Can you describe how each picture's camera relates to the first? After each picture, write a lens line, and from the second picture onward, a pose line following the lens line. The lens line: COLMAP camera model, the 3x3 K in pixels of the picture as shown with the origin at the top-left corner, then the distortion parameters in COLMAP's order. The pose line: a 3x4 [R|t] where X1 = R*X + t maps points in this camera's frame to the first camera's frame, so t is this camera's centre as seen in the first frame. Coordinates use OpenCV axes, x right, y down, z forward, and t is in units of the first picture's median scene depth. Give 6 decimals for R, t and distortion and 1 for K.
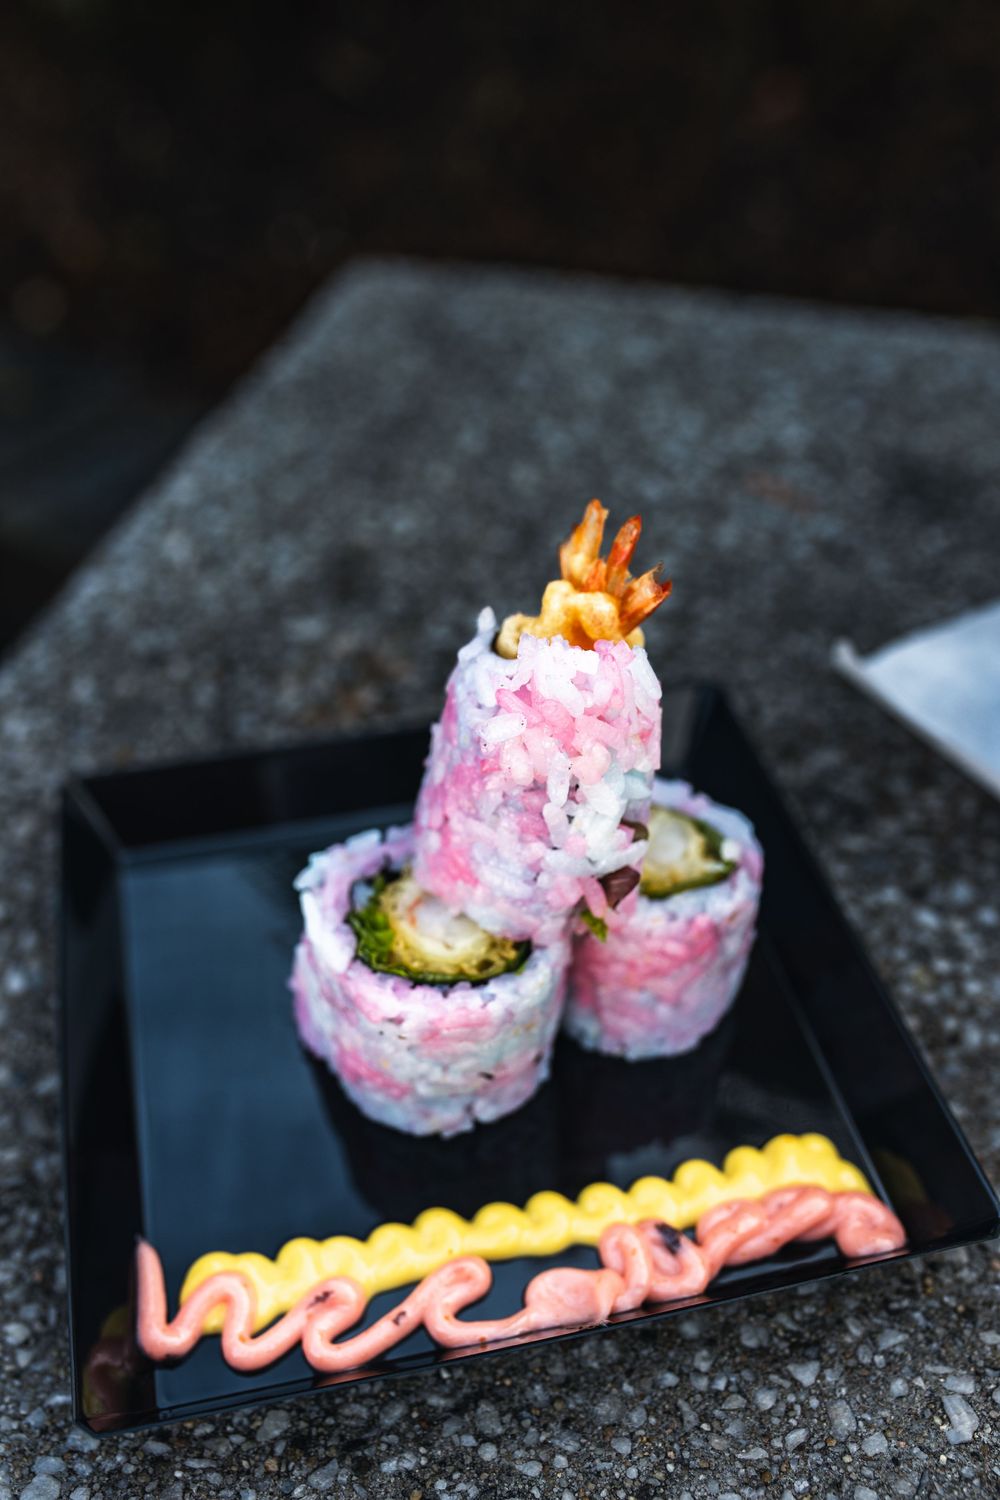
lens RADIAL K [[1640.5, 0, 500.0], [0, 1640.5, 750.0], [0, 0, 1]] dist [-0.013132, 0.002516]
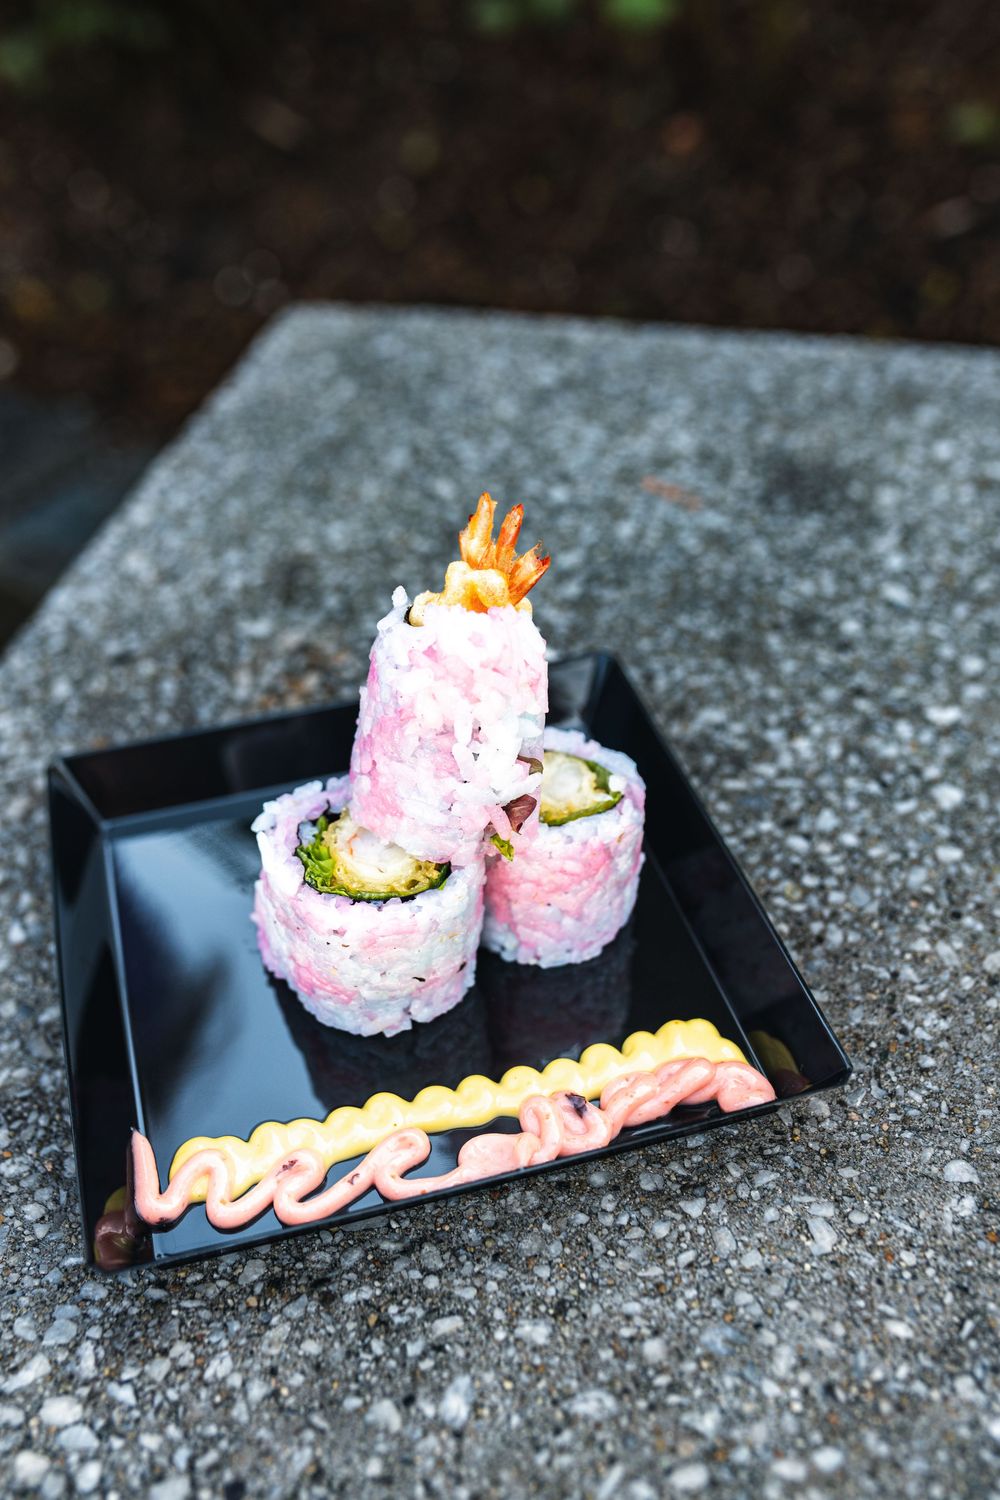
lens RADIAL K [[1640.5, 0, 500.0], [0, 1640.5, 750.0], [0, 0, 1]] dist [-0.013132, 0.002516]
pose [[0.998639, -0.048421, 0.019374, 0.036618], [0.048795, 0.998623, -0.019289, 0.060029], [-0.018413, 0.020208, 0.999626, -0.203579]]
